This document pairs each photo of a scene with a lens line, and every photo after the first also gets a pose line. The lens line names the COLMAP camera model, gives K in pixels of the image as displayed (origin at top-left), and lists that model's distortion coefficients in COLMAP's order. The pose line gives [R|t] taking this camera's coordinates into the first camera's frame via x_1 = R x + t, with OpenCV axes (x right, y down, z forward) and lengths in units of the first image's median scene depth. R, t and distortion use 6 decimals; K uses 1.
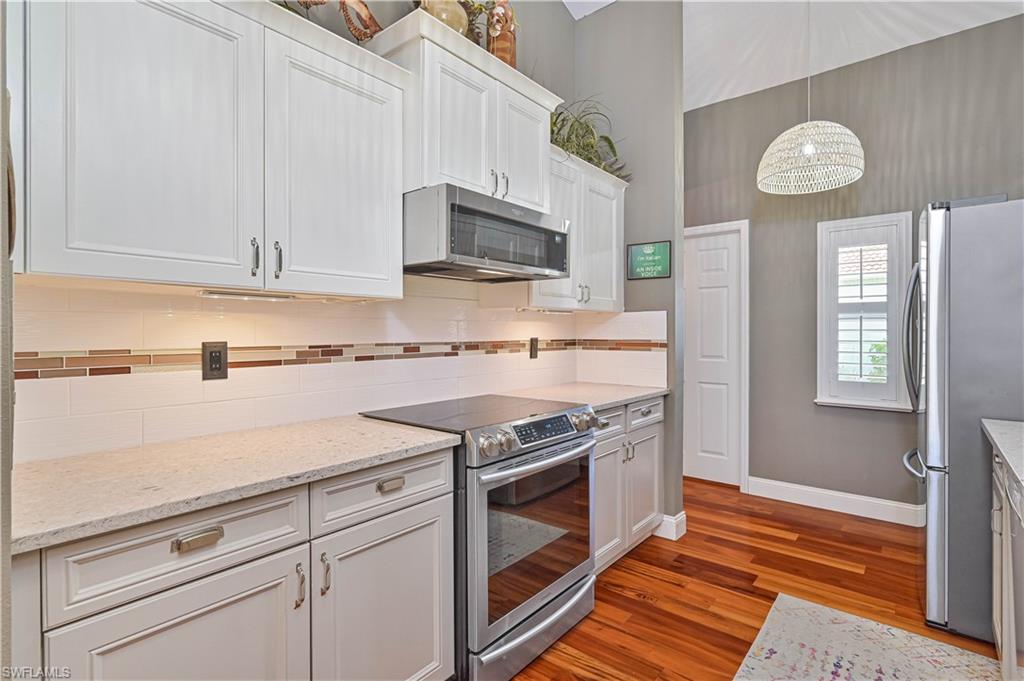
lens RADIAL K [[492.7, 0, 512.0], [0, 492.7, 340.5], [0, 0, 1]] dist [0.000029, 0.000044]
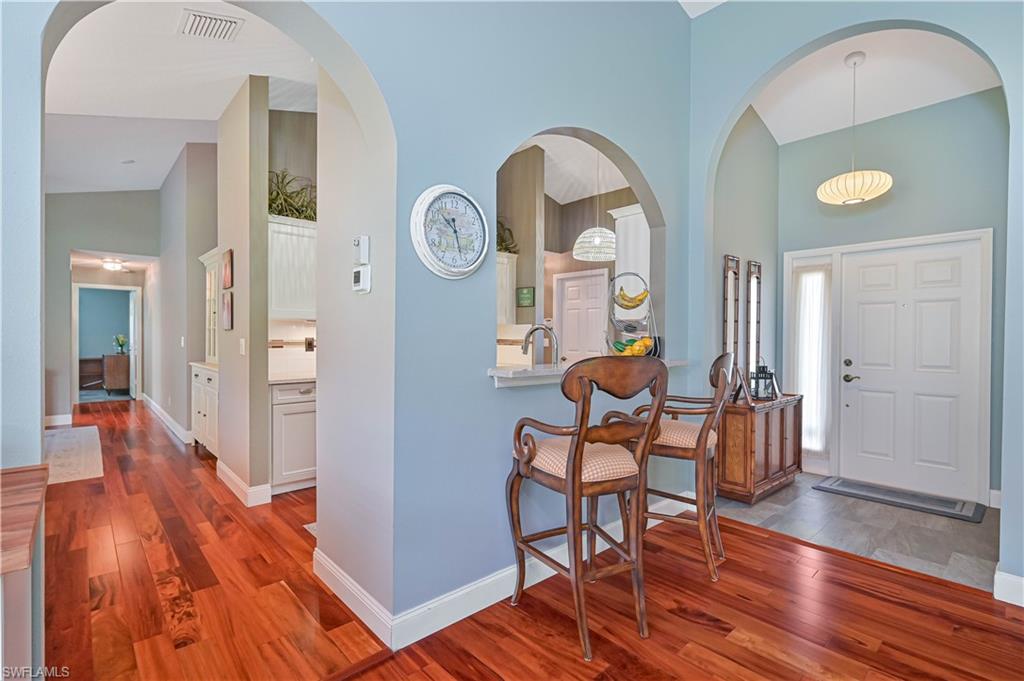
lens RADIAL K [[475.6, 0, 512.0], [0, 475.6, 340.5], [0, 0, 1]] dist [-0.000978, -0.000066]
pose [[0.990171, 0.006441, -0.139716, 0.659433], [-0.007341, 0.999955, -0.005930, 0.019053], [0.139672, 0.006898, 0.990174, -1.095338]]
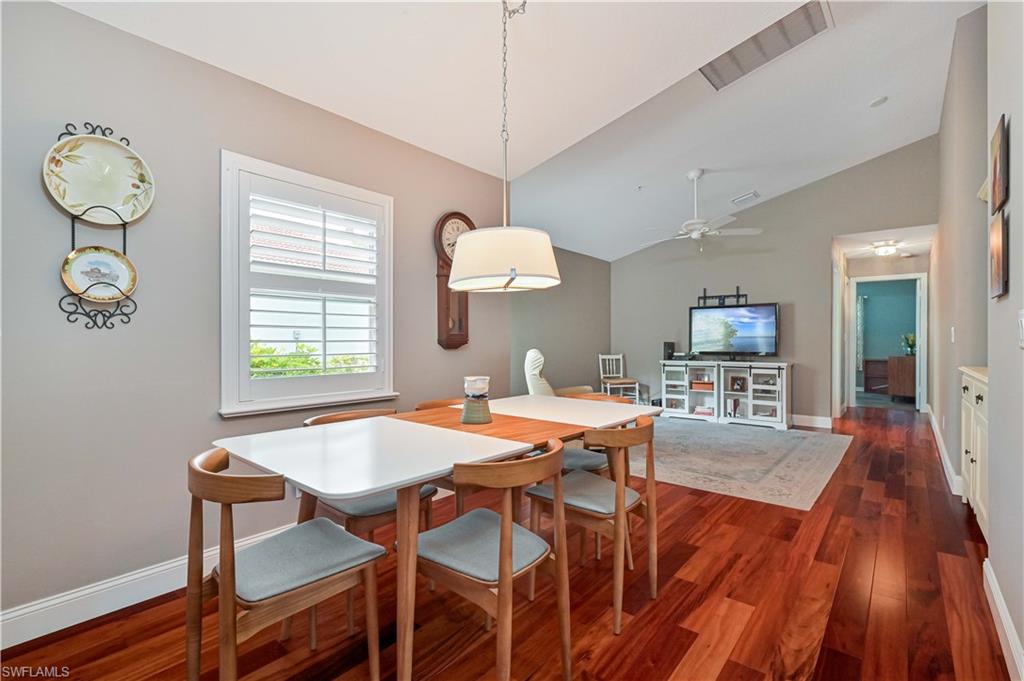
lens RADIAL K [[466.2, 0, 511.9], [0, 466.2, 341.7], [0, 0, 1]] dist [-0.001512, -0.000181]
pose [[-0.008600, 0.004279, -0.999954, 0.179964], [-0.013294, 0.999902, 0.004393, 0.062323], [0.999875, 0.013332, -0.008542, -0.331692]]
